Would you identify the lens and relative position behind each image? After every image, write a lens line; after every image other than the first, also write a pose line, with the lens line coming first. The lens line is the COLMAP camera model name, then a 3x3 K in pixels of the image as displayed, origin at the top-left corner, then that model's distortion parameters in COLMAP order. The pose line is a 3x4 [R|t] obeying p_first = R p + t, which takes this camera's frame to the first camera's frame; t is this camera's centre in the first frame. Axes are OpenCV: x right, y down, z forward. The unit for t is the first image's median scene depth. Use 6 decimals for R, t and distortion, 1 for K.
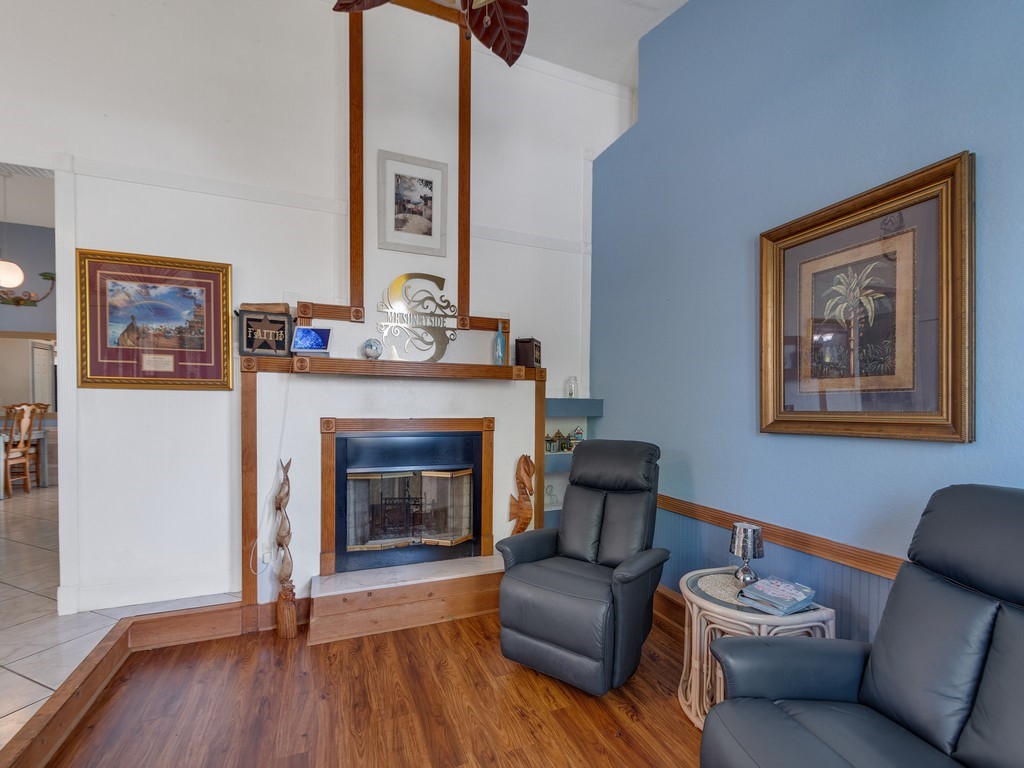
lens RADIAL K [[449.7, 0, 526.9], [0, 449.7, 408.9], [0, 0, 1]] dist [0.006019, -0.001197]
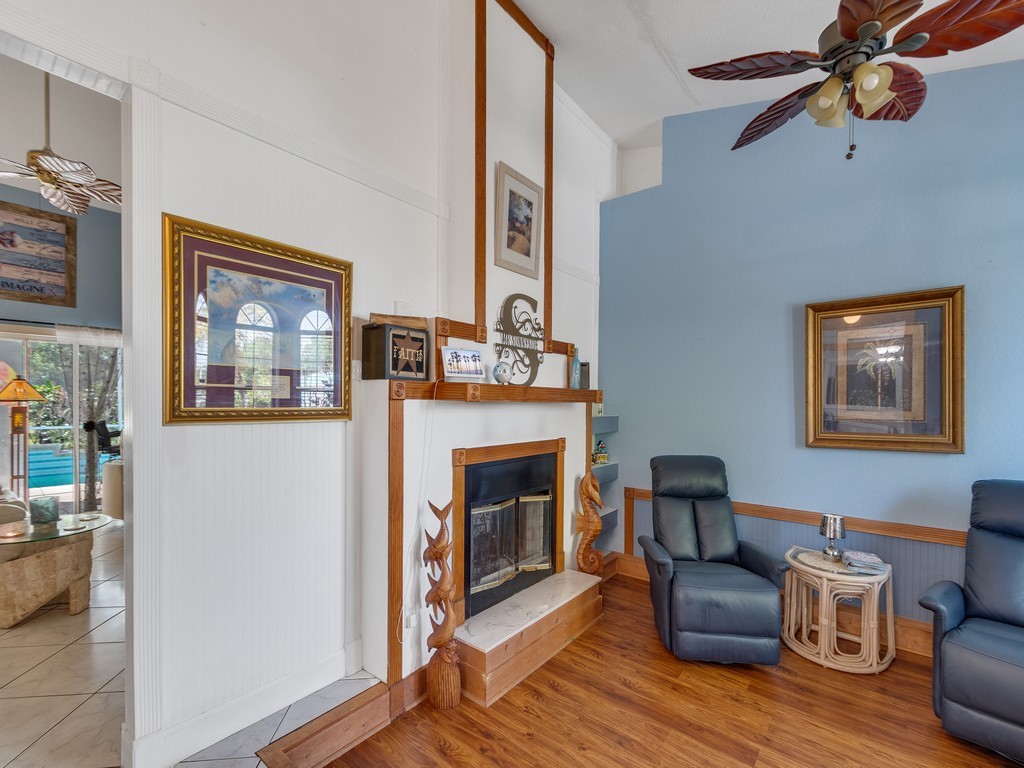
lens RADIAL K [[449.7, 0, 487.5], [0, 449.7, 399.6], [0, 0, 1]] dist [0.006019, -0.001197]
pose [[0.882924, -0.001565, 0.469514, -0.835630], [0.003219, 0.999991, -0.002721, -0.077162], [-0.469505, 0.003914, 0.882921, 0.191169]]
